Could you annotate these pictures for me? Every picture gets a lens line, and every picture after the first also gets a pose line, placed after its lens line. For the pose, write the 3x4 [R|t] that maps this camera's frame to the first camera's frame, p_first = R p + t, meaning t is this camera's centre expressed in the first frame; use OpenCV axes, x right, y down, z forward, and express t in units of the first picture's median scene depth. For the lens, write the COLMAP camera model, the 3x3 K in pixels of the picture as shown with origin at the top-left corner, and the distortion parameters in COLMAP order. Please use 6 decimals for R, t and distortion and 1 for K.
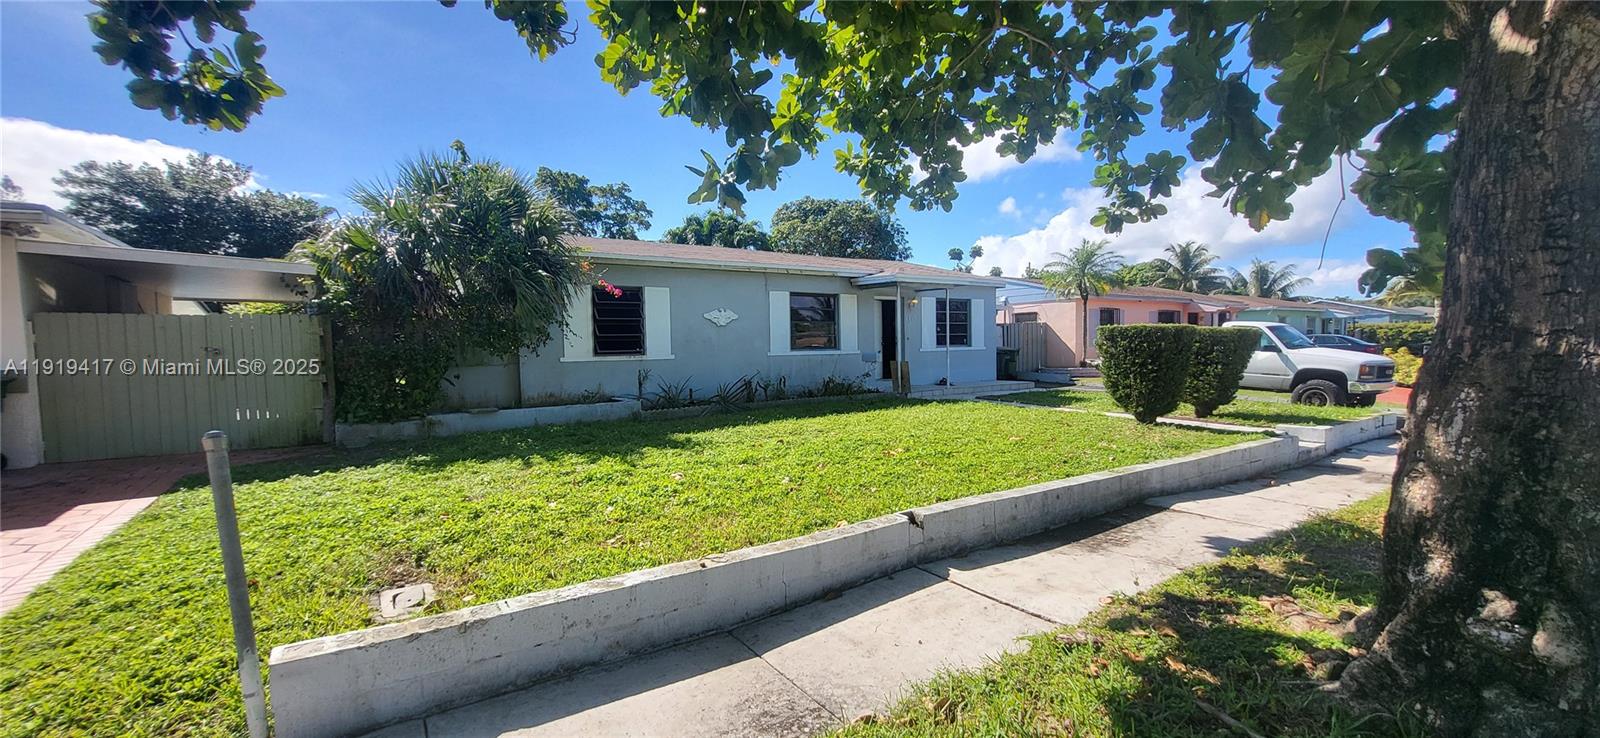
lens RADIAL K [[634.7, 0, 753.4], [0, 634.7, 380.9], [0, 0, 1]] dist [0.002025, -0.001448]
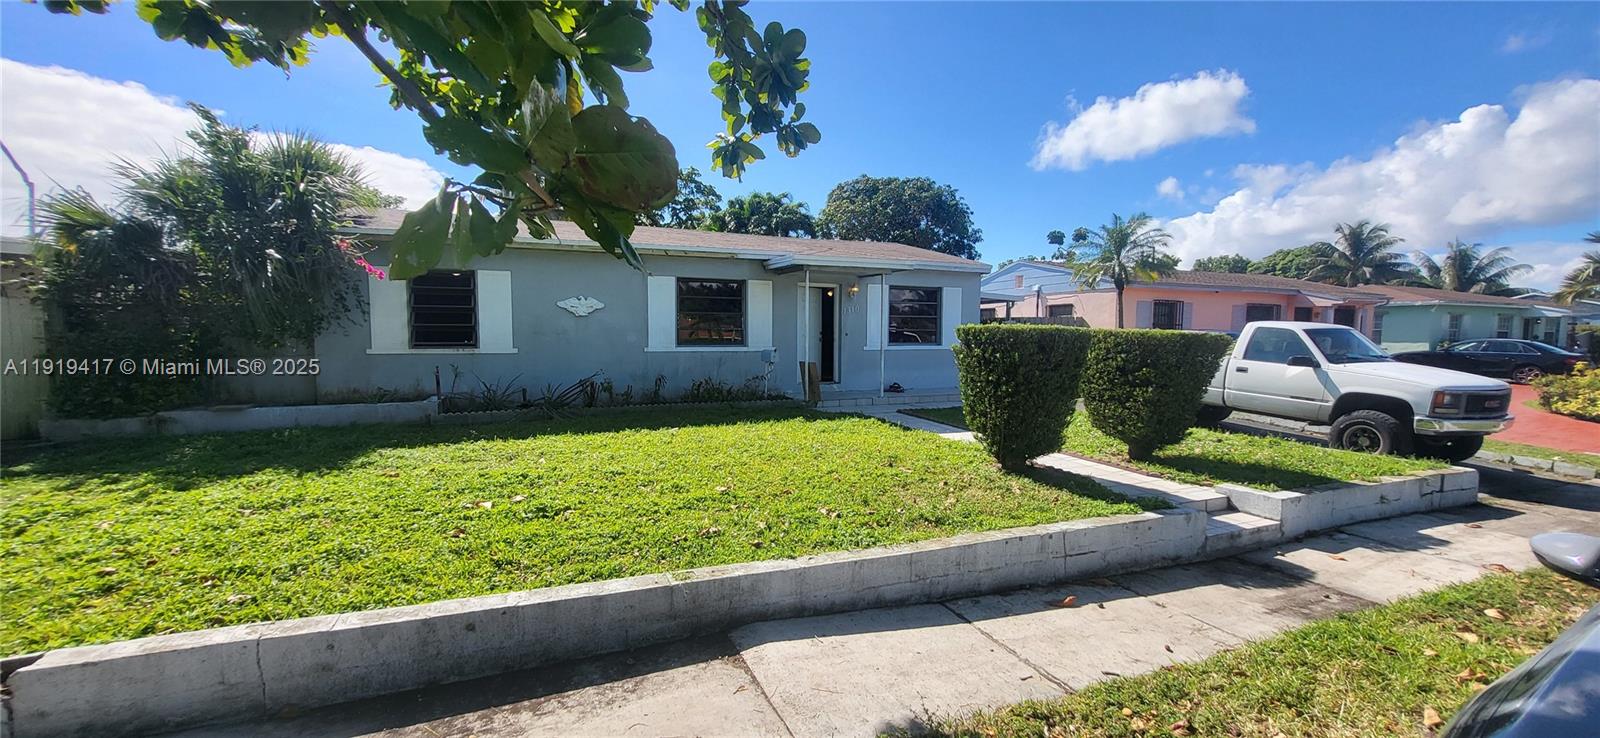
lens RADIAL K [[634.7, 0, 757.7], [0, 634.7, 367.6], [0, 0, 1]] dist [0.002025, -0.001448]
pose [[0.982130, 0.031614, -0.185532, 0.308802], [-0.031747, 0.999493, 0.002259, -0.023303], [0.185509, 0.003672, 0.982636, 0.177936]]
